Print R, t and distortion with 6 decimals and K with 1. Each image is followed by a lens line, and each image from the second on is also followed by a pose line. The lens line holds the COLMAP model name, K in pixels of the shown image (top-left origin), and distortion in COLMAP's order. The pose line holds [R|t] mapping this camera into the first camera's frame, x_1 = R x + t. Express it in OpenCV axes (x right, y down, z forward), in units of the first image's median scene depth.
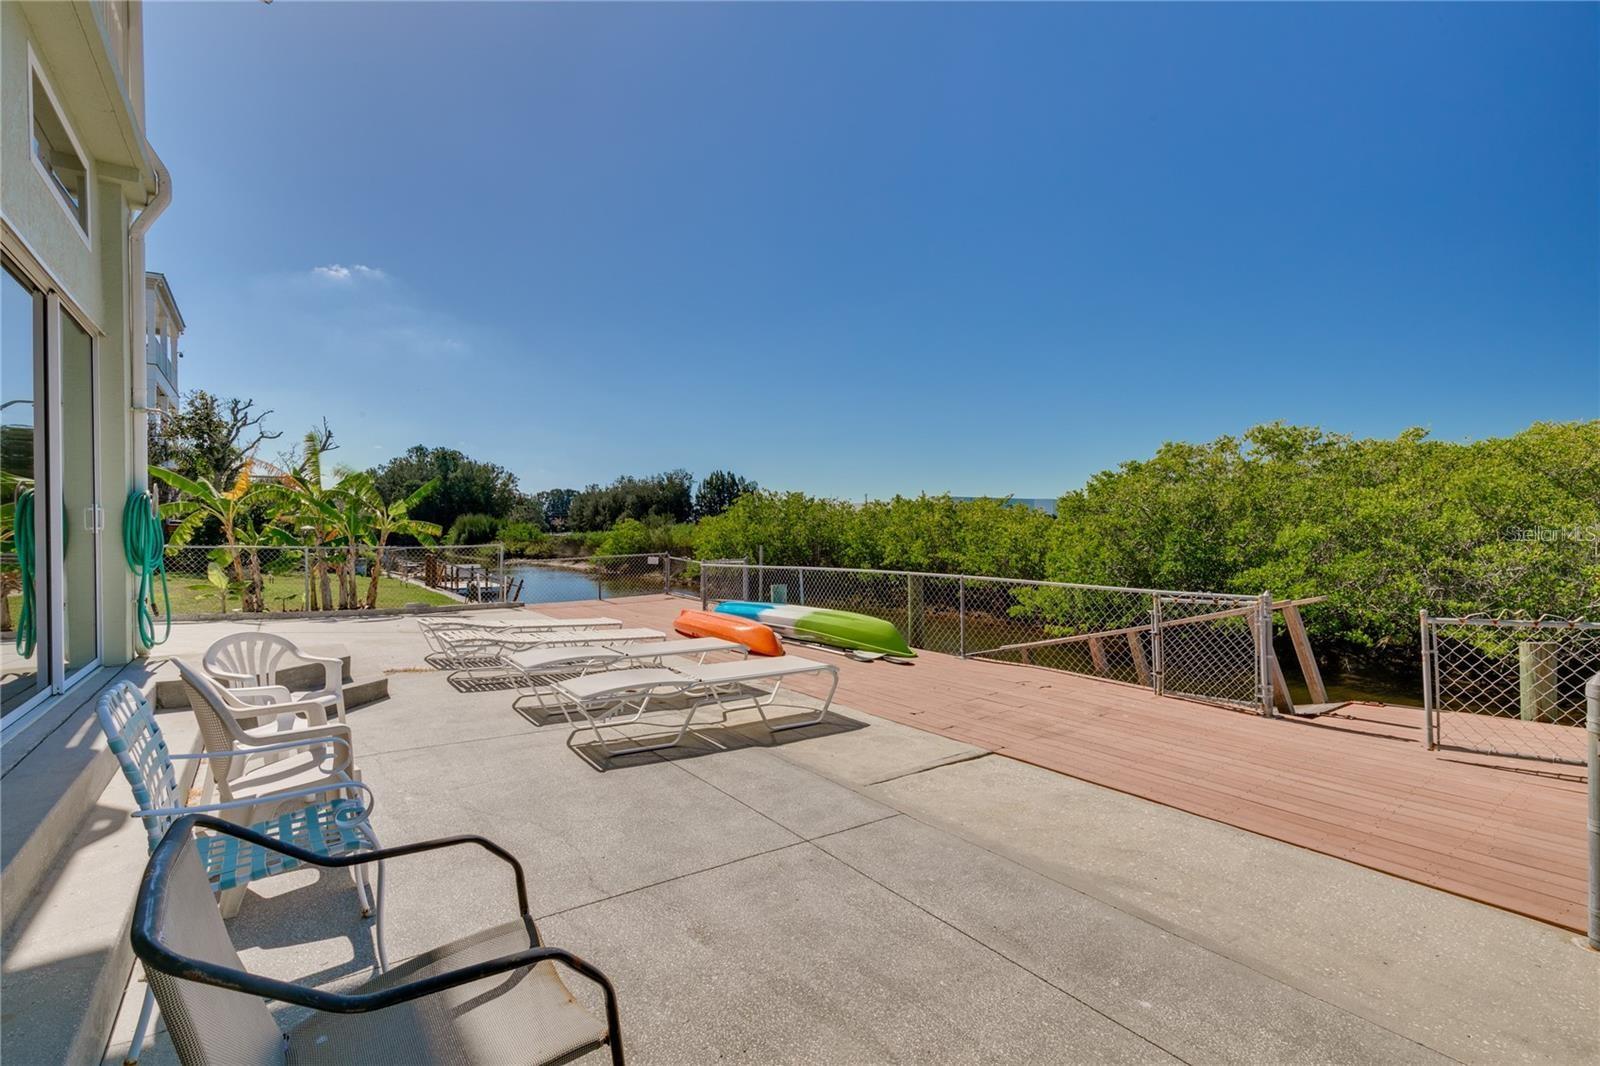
lens RADIAL K [[709.0, 0, 800.0], [0, 709.0, 533.0], [0, 0, 1]] dist [-0.003090, -0.001014]
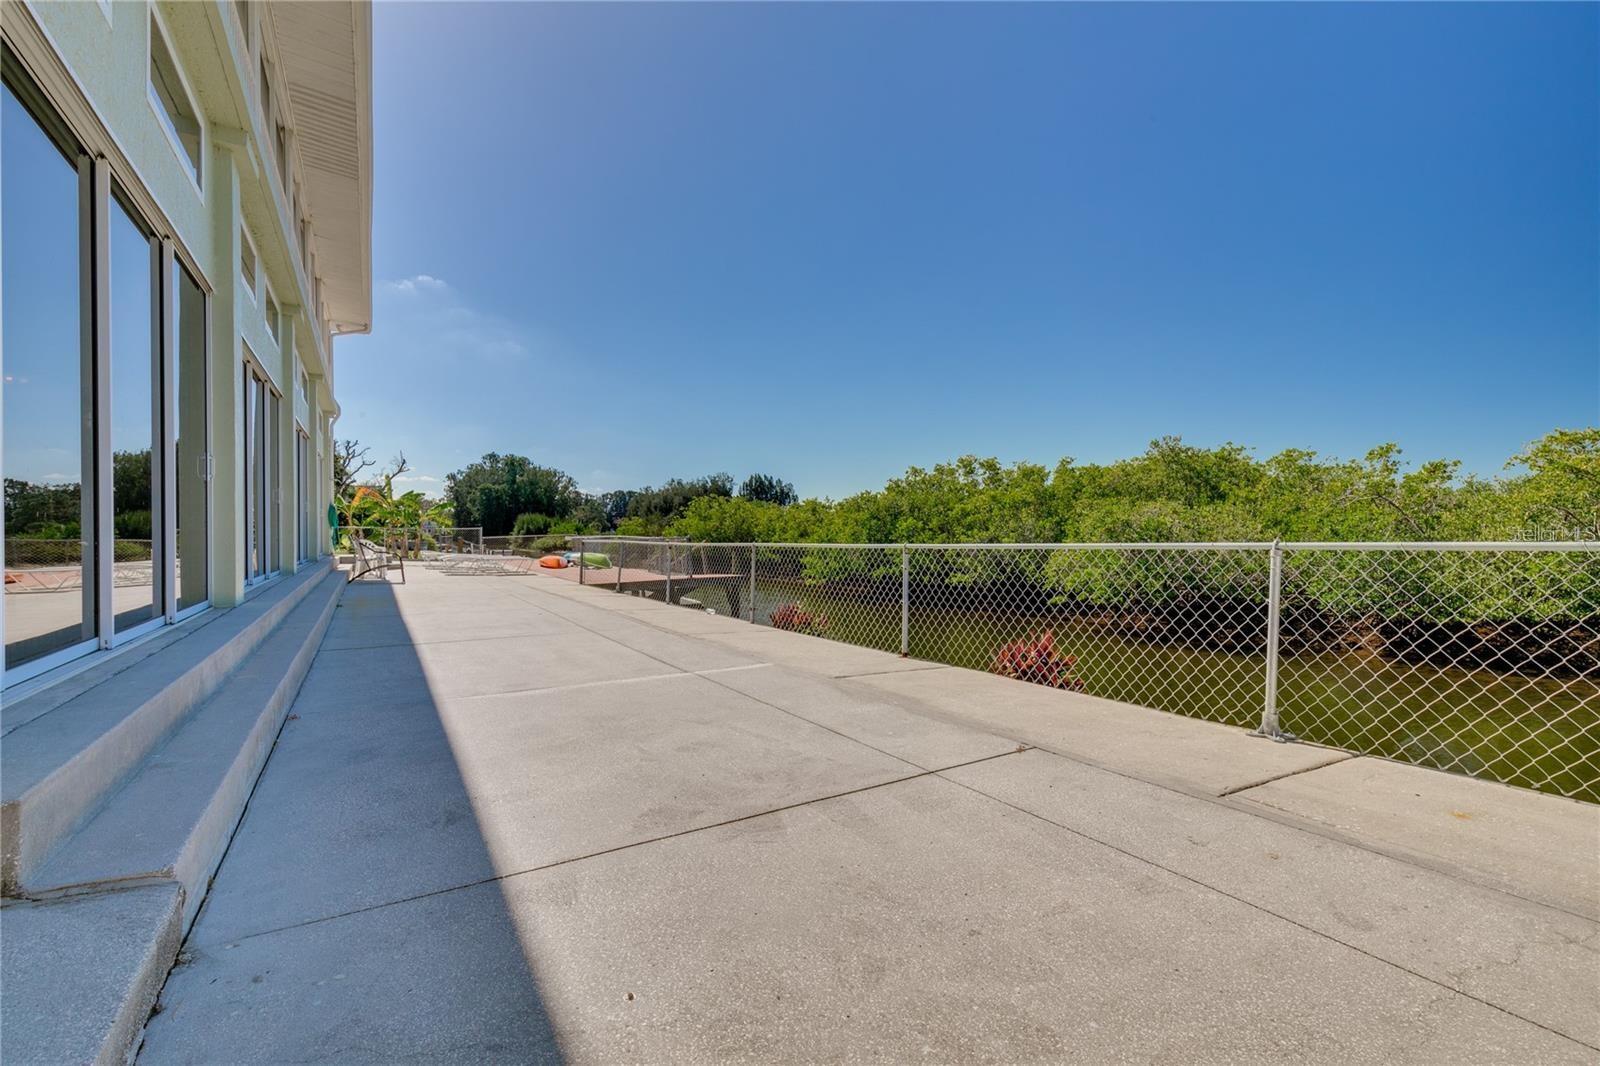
lens RADIAL K [[709.2, 0, 802.8], [0, 709.2, 528.9], [0, 0, 1]] dist [-0.001757, 0.000416]
pose [[0.995840, 0.003221, -0.091067, 0.294078], [-0.003791, 0.999974, -0.006087, 0.012710], [0.091045, 0.006407, 0.995826, -0.395683]]
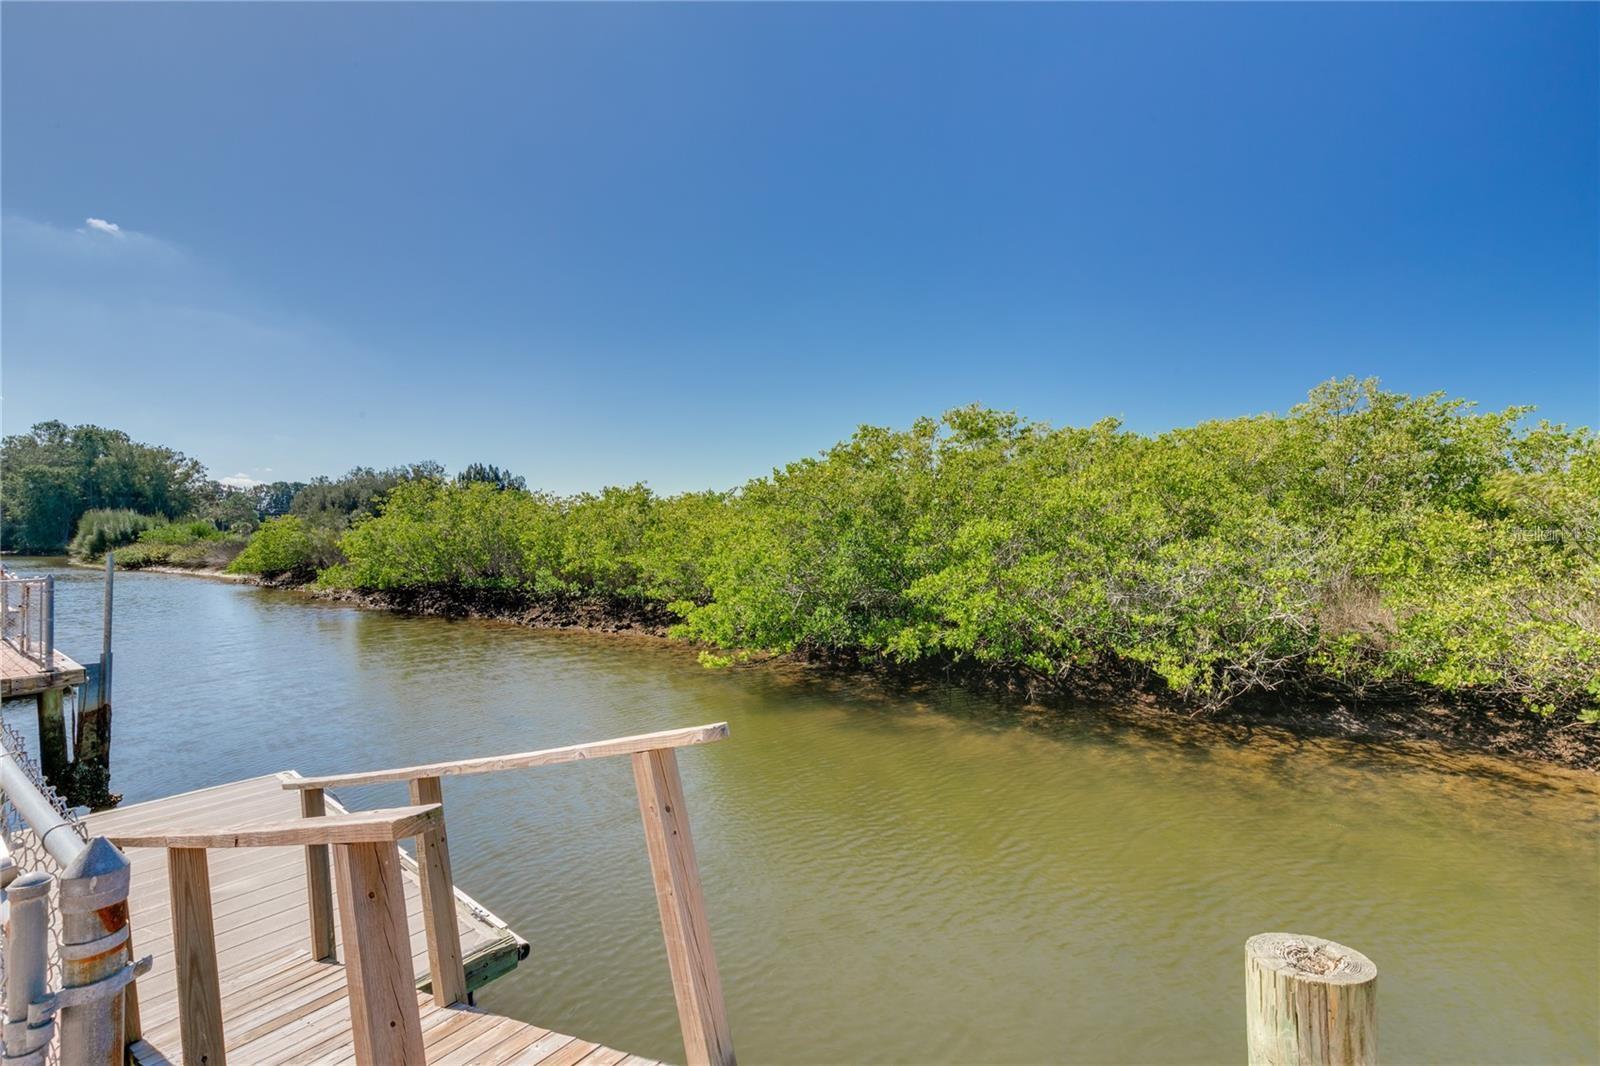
lens RADIAL K [[709.2, 0, 802.8], [0, 709.2, 528.9], [0, 0, 1]] dist [-0.001757, 0.000416]
pose [[0.959256, -0.001794, 0.282533, 0.144733], [0.003231, 0.999984, -0.004622, 0.000821], [-0.282521, 0.005347, 0.959246, 0.145102]]
